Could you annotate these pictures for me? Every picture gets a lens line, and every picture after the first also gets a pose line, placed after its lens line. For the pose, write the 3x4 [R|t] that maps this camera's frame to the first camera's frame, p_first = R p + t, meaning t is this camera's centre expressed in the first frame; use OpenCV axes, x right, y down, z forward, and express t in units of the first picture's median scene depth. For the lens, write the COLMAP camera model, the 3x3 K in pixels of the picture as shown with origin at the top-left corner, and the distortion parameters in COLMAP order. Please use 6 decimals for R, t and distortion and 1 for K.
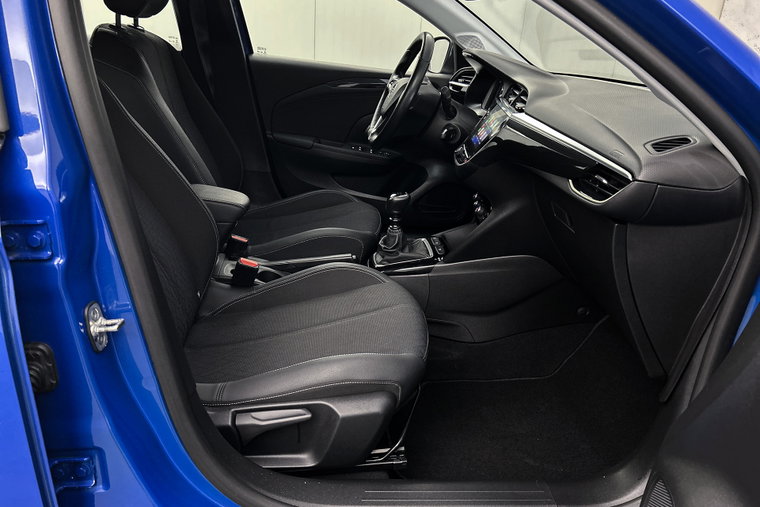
lens RADIAL K [[575.5, 0, 378.2], [0, 575.5, 252.2], [0, 0, 1]] dist [0.068782, -0.054832]
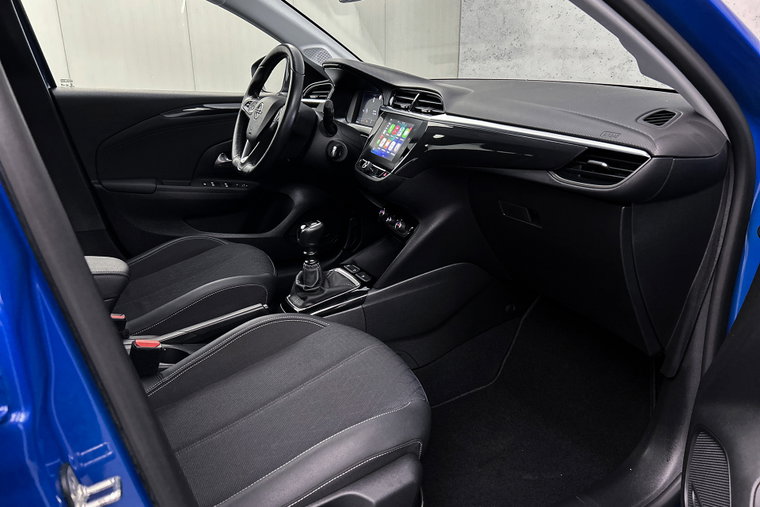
lens RADIAL K [[575.5, 0, 381.6], [0, 575.5, 252.9], [0, 0, 1]] dist [0.068782, -0.054832]
pose [[0.916871, -0.190505, 0.350792, -0.160904], [0.205568, 0.978625, -0.005832, -0.027000], [-0.342183, 0.077459, 0.936435, 0.132958]]
